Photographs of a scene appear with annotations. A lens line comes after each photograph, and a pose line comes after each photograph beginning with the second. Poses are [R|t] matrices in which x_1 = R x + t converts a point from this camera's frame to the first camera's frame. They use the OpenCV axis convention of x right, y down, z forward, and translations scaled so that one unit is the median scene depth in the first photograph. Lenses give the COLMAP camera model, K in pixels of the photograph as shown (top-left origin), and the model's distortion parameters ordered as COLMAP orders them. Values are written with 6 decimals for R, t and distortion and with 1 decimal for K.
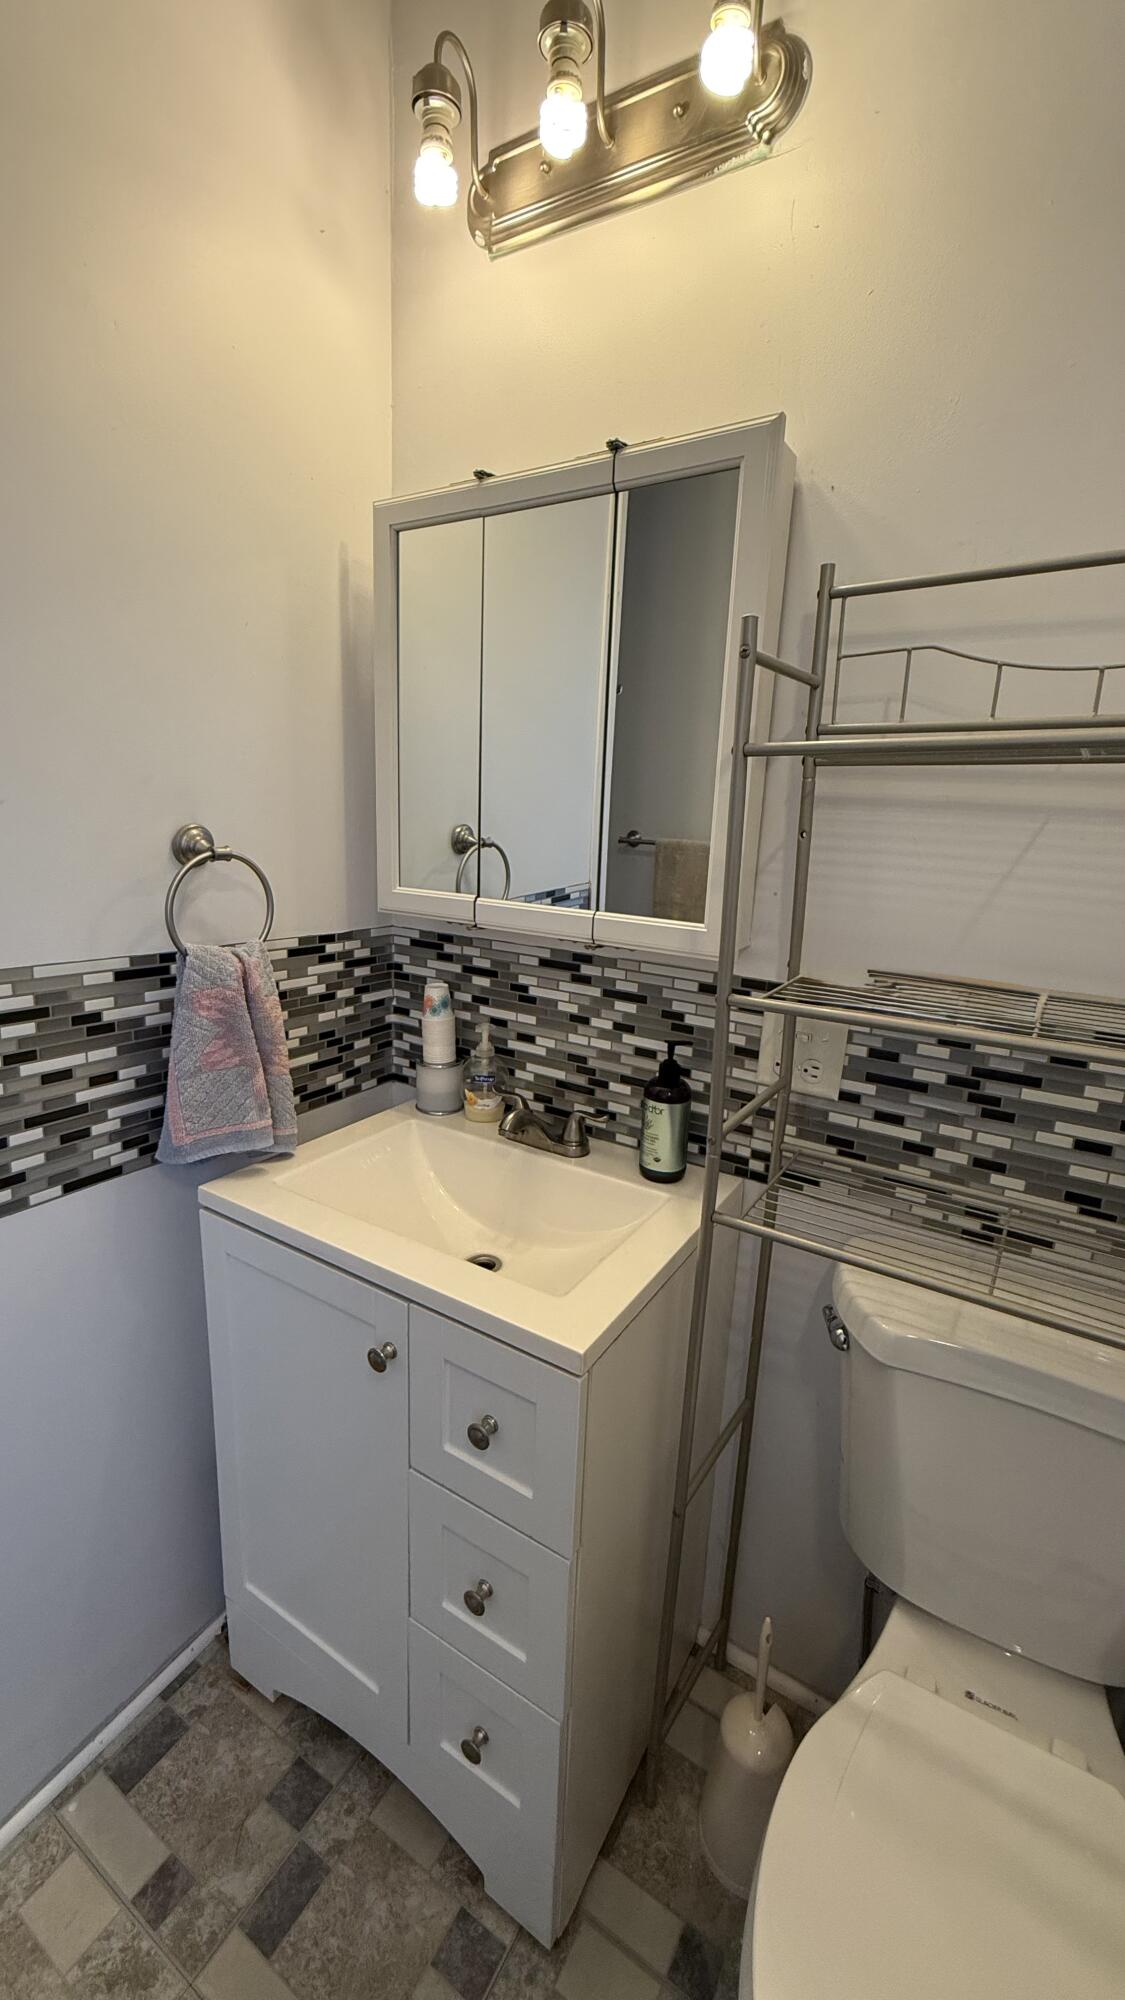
lens RADIAL K [[795.6, 0, 563.4], [0, 795.6, 994.7], [0, 0, 1]] dist [0.000612, -0.000117]
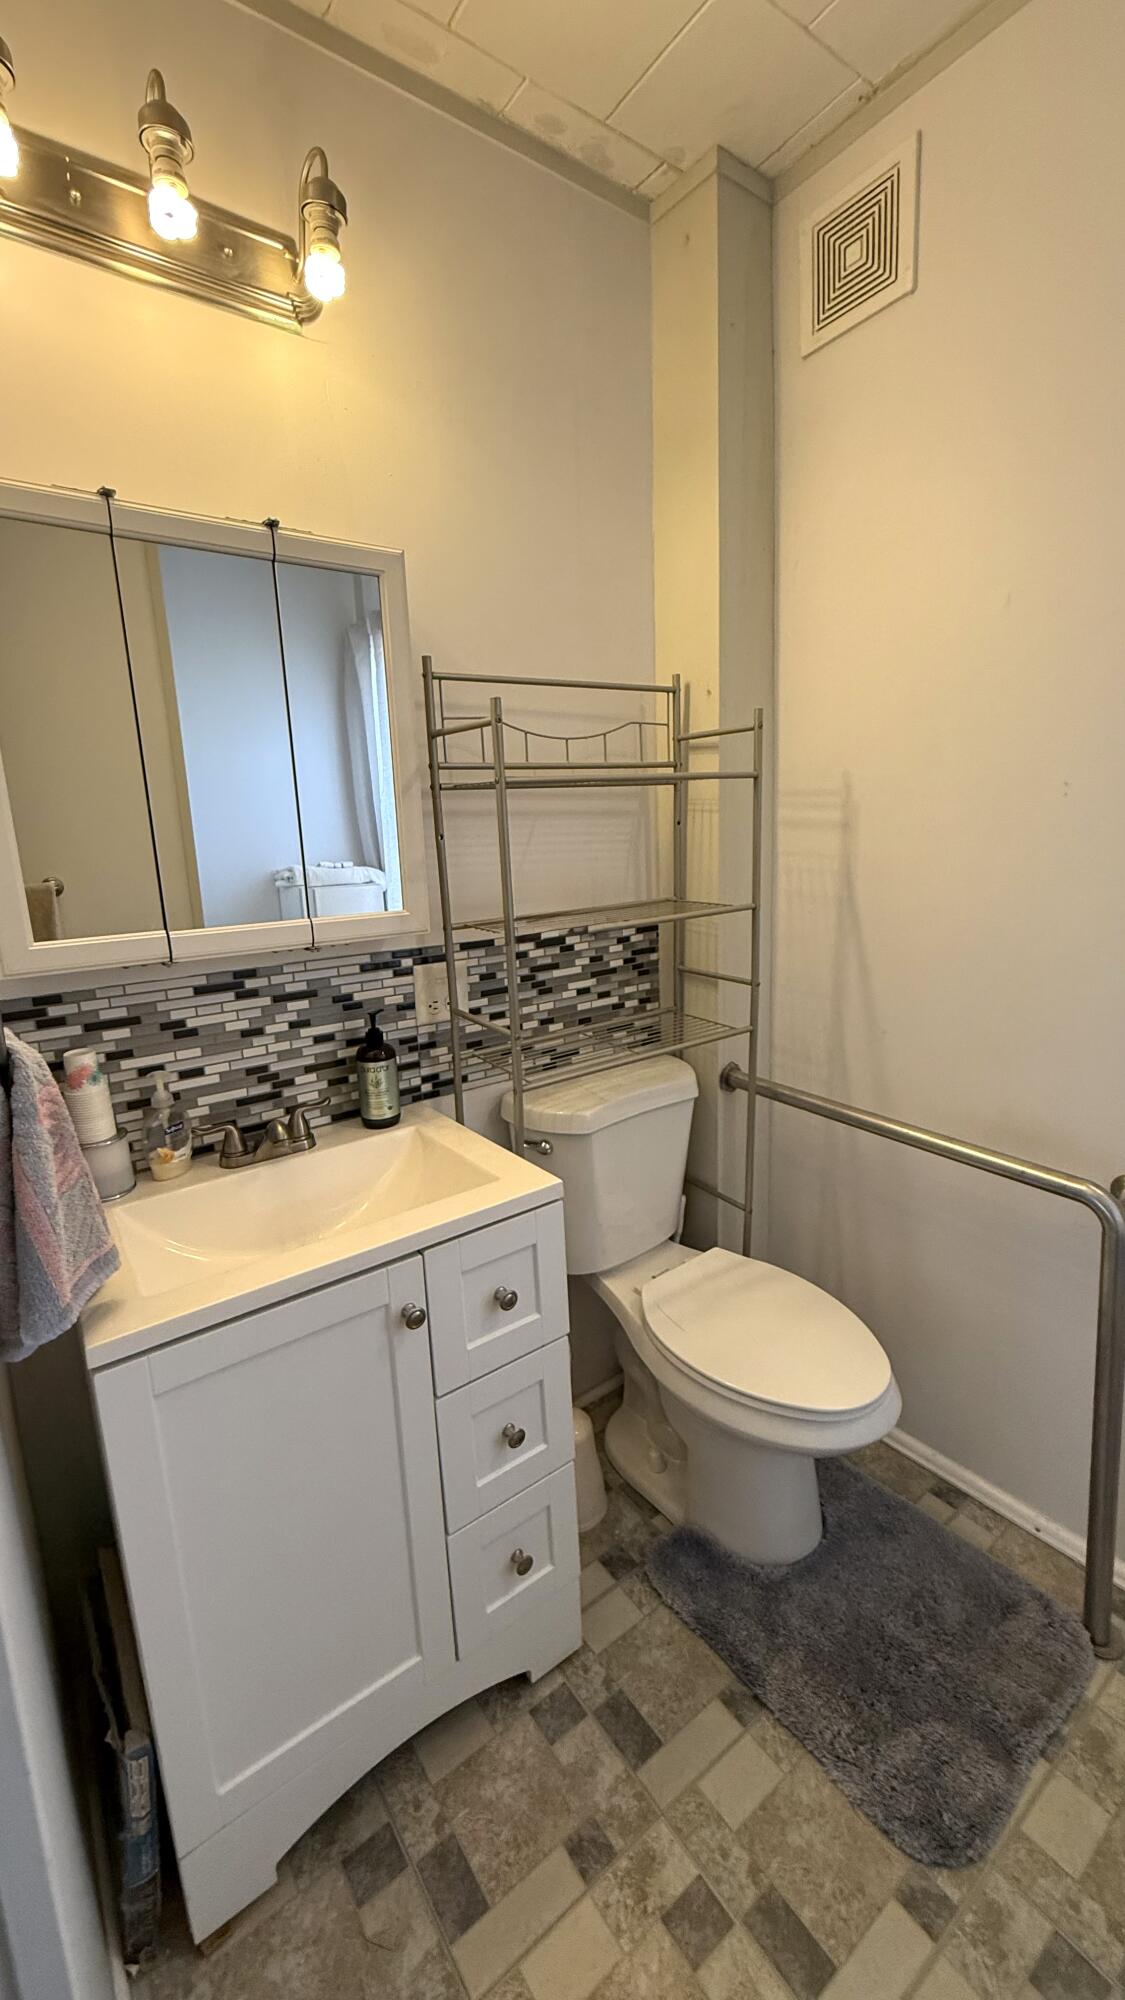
lens RADIAL K [[795.6, 0, 567.3], [0, 795.6, 989.8], [0, 0, 1]] dist [0.000612, -0.000117]
pose [[0.378584, -0.236465, 0.894851, -0.835492], [0.261118, 0.954829, 0.141843, -0.070437], [-0.887970, 0.179962, 0.423228, 0.199162]]
